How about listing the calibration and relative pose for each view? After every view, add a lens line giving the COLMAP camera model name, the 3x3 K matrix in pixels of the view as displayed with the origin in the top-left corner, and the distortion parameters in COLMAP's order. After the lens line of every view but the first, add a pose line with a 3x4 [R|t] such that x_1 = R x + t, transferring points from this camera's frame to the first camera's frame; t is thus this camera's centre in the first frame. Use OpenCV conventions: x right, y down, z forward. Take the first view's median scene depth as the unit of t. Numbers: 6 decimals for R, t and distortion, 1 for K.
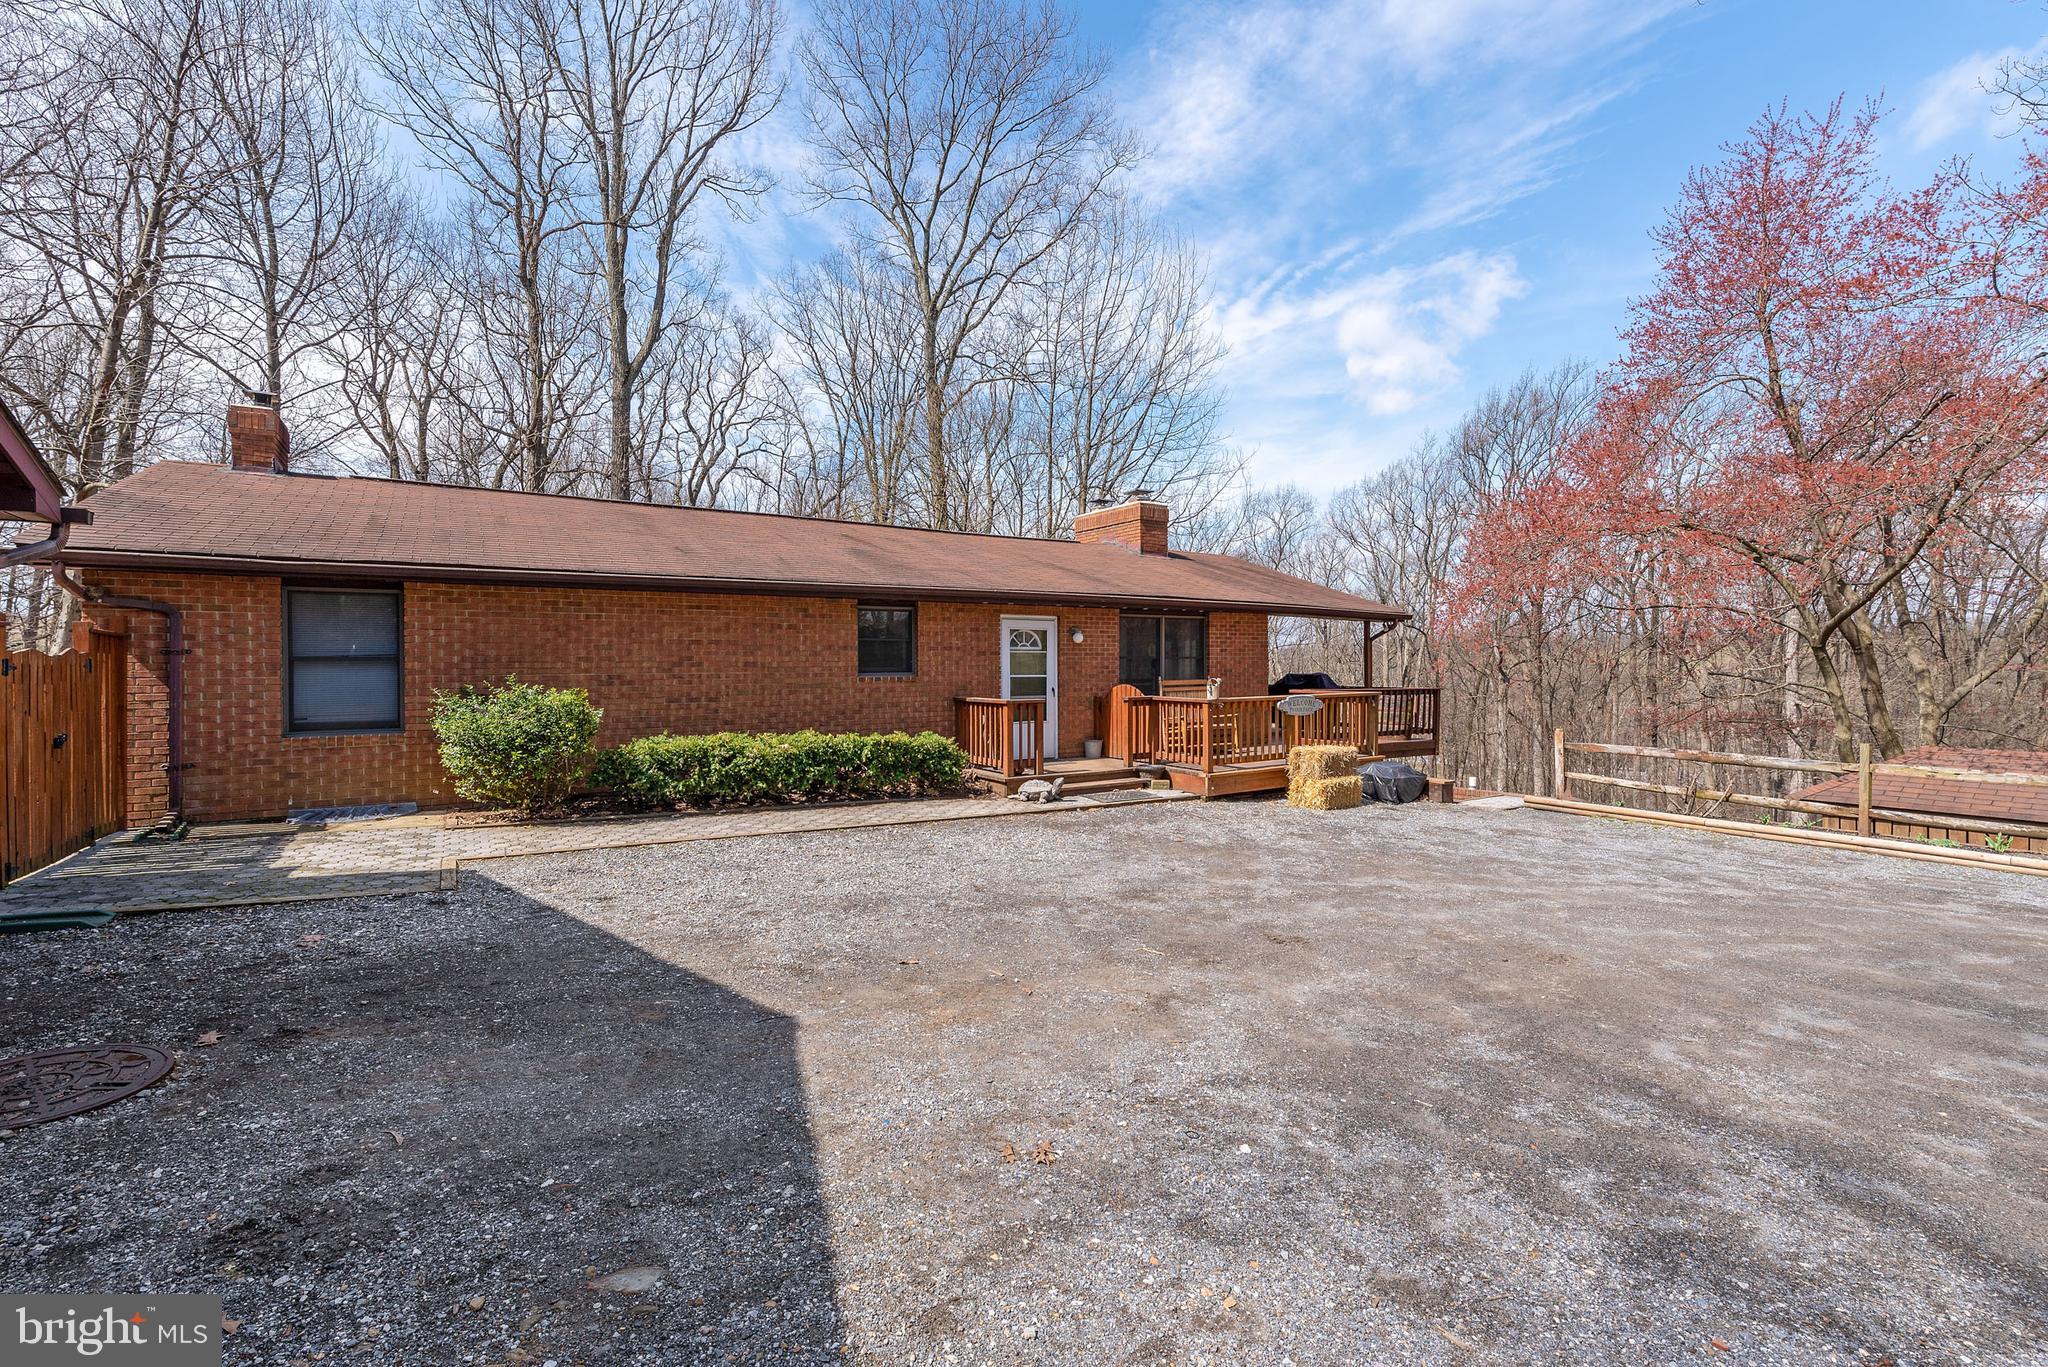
lens RADIAL K [[894.8, 0, 1019.1], [0, 894.8, 683.3], [0, 0, 1]] dist [-0.002811, 0.000153]
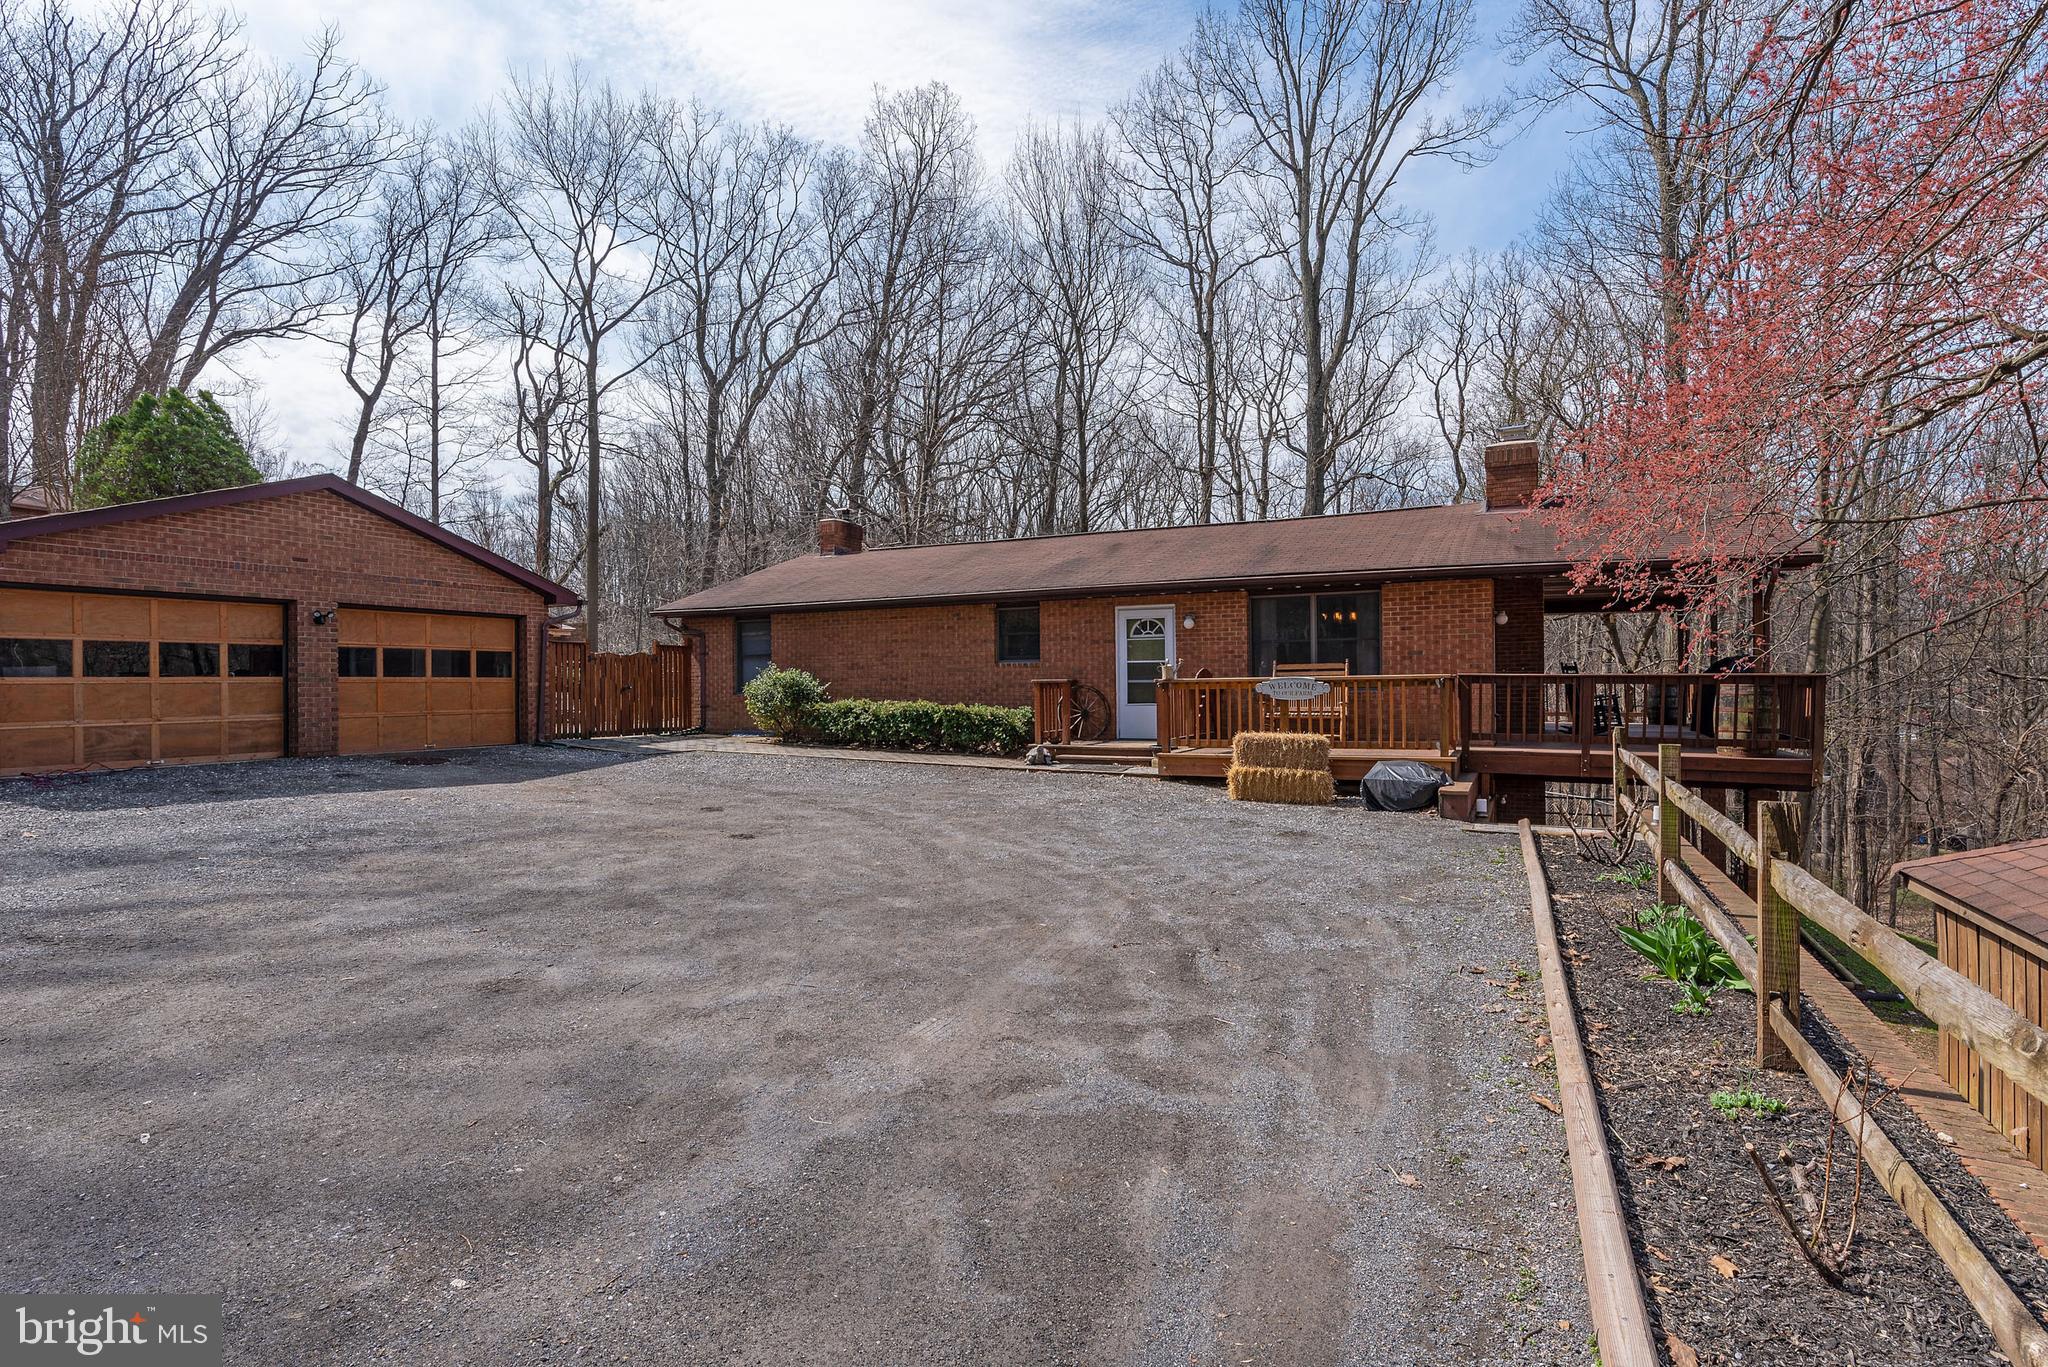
lens RADIAL K [[1053.7, 0, 1027.3], [0, 1053.7, 688.9], [0, 0, 1]] dist [0.001741, 0.000047]
pose [[0.505017, 0.003773, -0.863101, 1.133941], [-0.009057, 0.999959, -0.000928, 0.030393], [0.863062, 0.008285, 0.505030, 0.255554]]
